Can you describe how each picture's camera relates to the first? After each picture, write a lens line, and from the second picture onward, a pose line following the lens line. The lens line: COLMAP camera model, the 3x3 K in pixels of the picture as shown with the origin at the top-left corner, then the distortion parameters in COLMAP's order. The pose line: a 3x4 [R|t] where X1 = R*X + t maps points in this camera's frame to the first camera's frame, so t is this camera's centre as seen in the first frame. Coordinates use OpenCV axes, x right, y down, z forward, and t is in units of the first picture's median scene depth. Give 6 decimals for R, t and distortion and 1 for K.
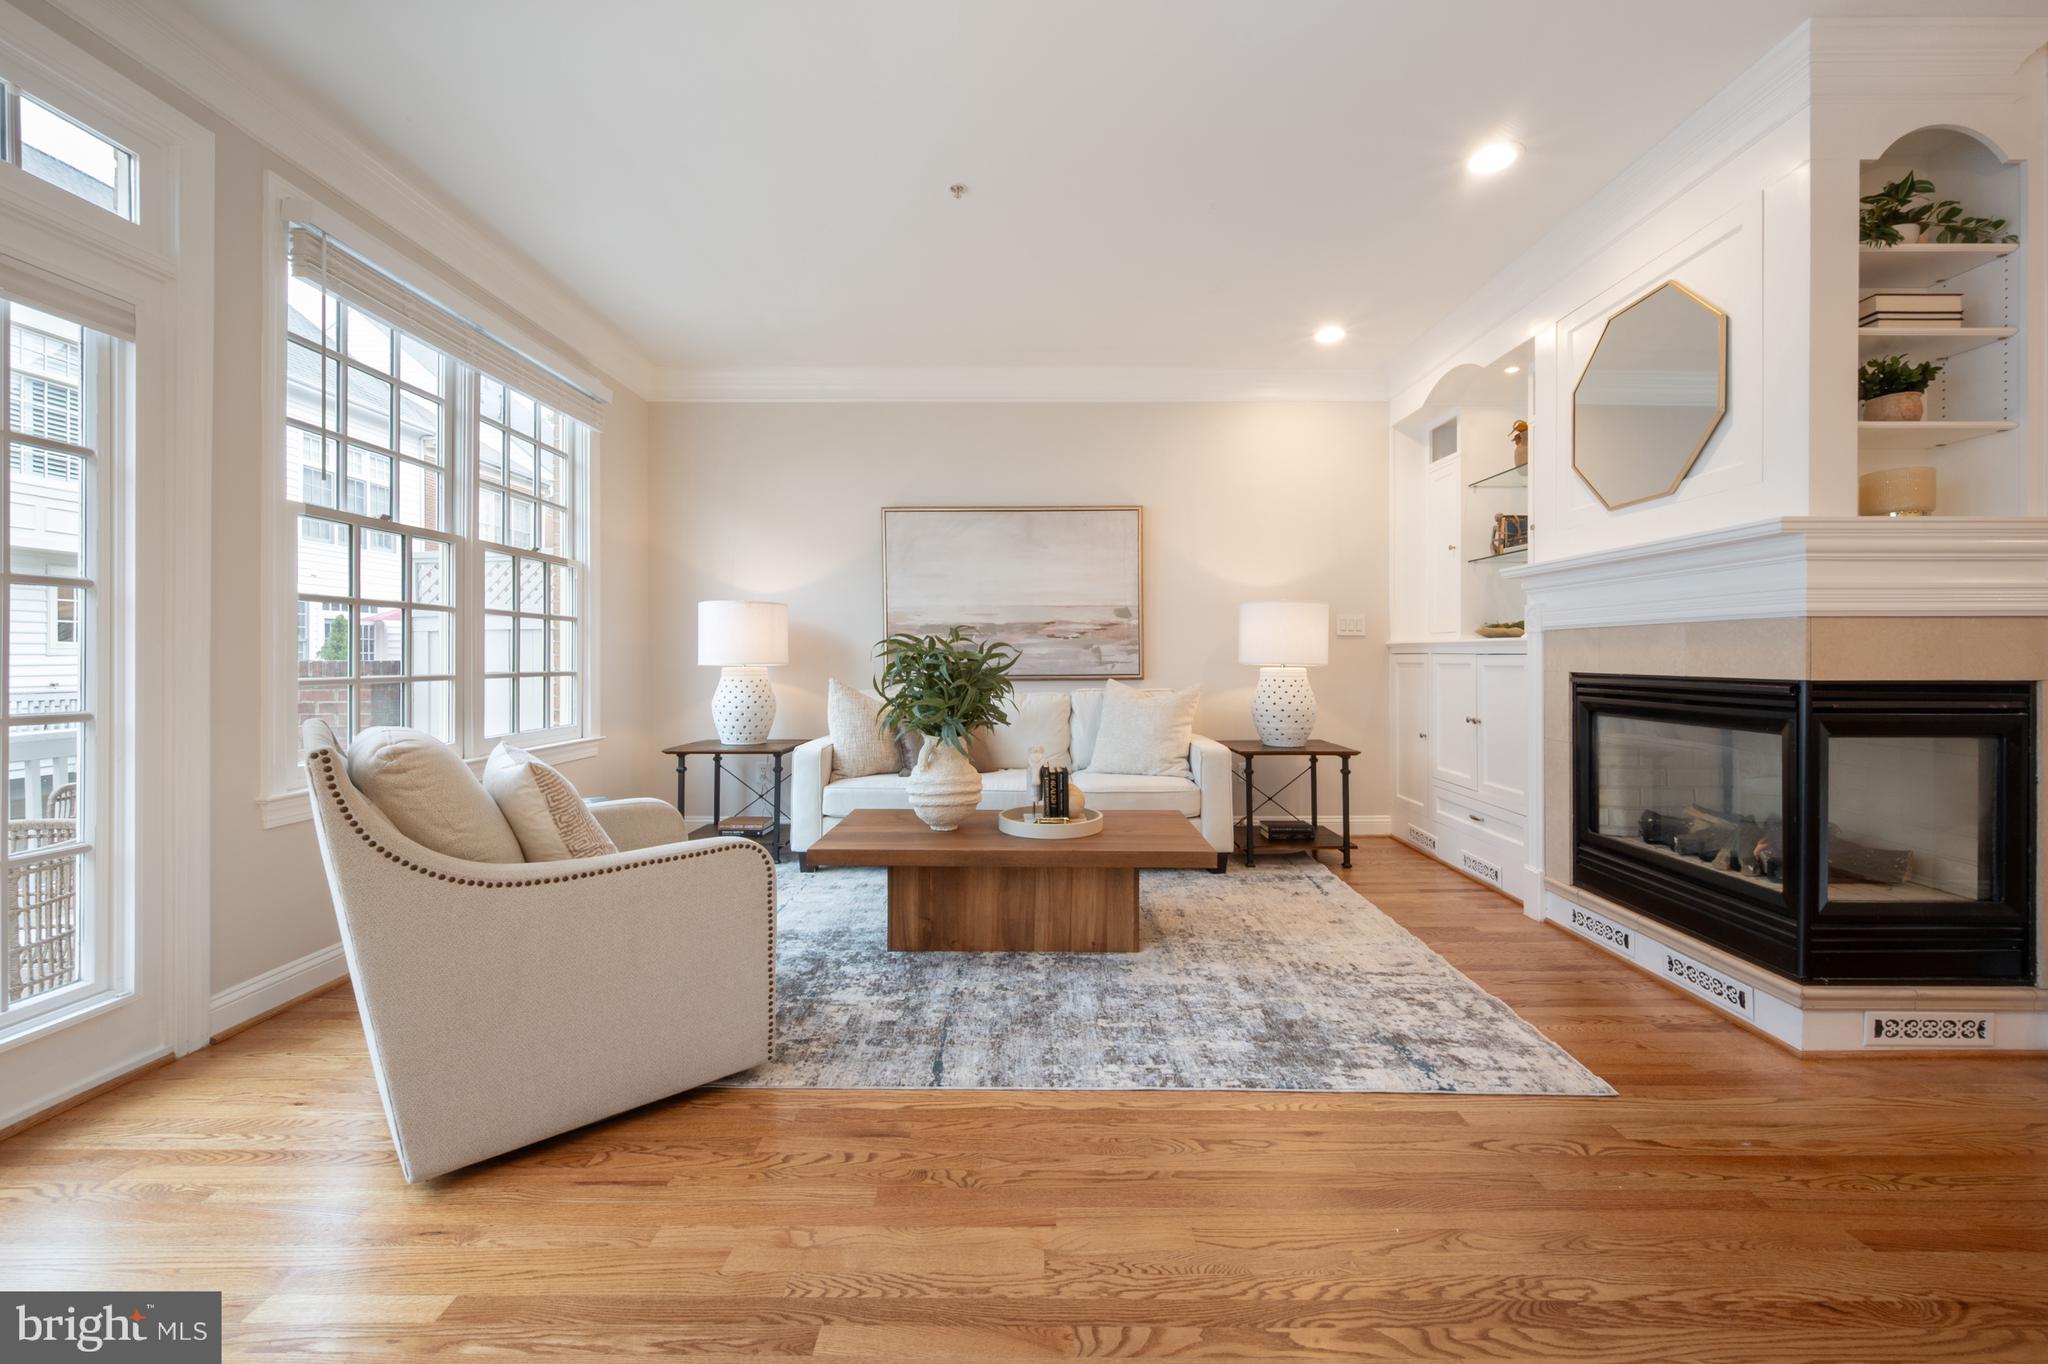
lens RADIAL K [[814.6, 0, 1030.0], [0, 814.6, 655.7], [0, 0, 1]] dist [-0.003421, -0.000104]
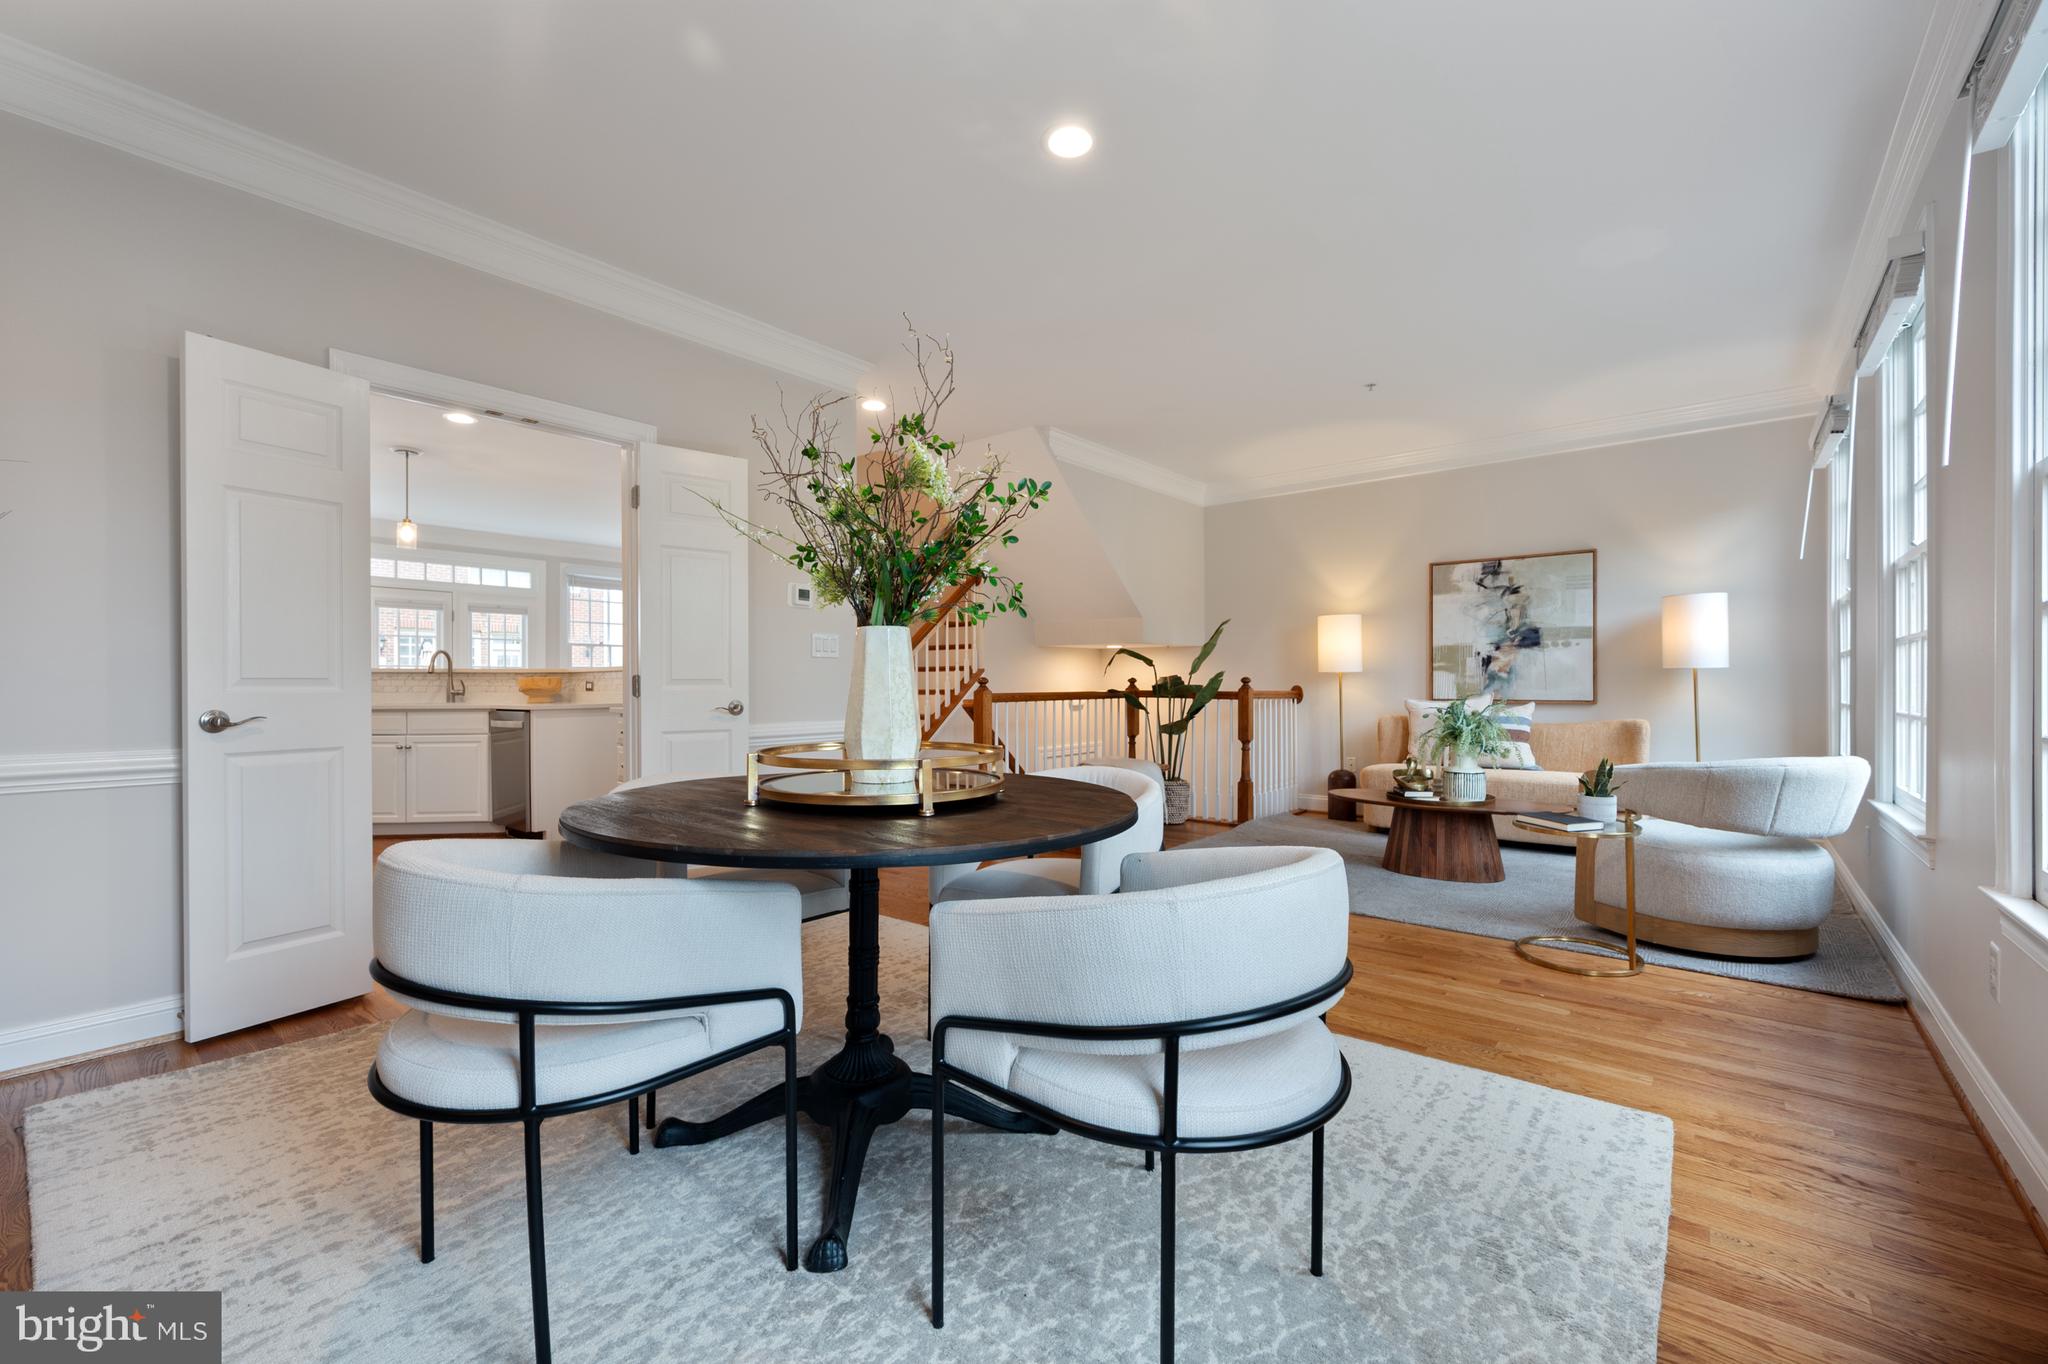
lens RADIAL K [[830.1, 0, 1026.0], [0, 830.1, 685.1], [0, 0, 1]] dist [0.001589, 0.000084]
pose [[0.775682, 0.002031, -0.631121, 3.098031], [0.000568, 0.999992, 0.003916, 0.001315], [0.631124, -0.003396, 0.775675, -0.674377]]
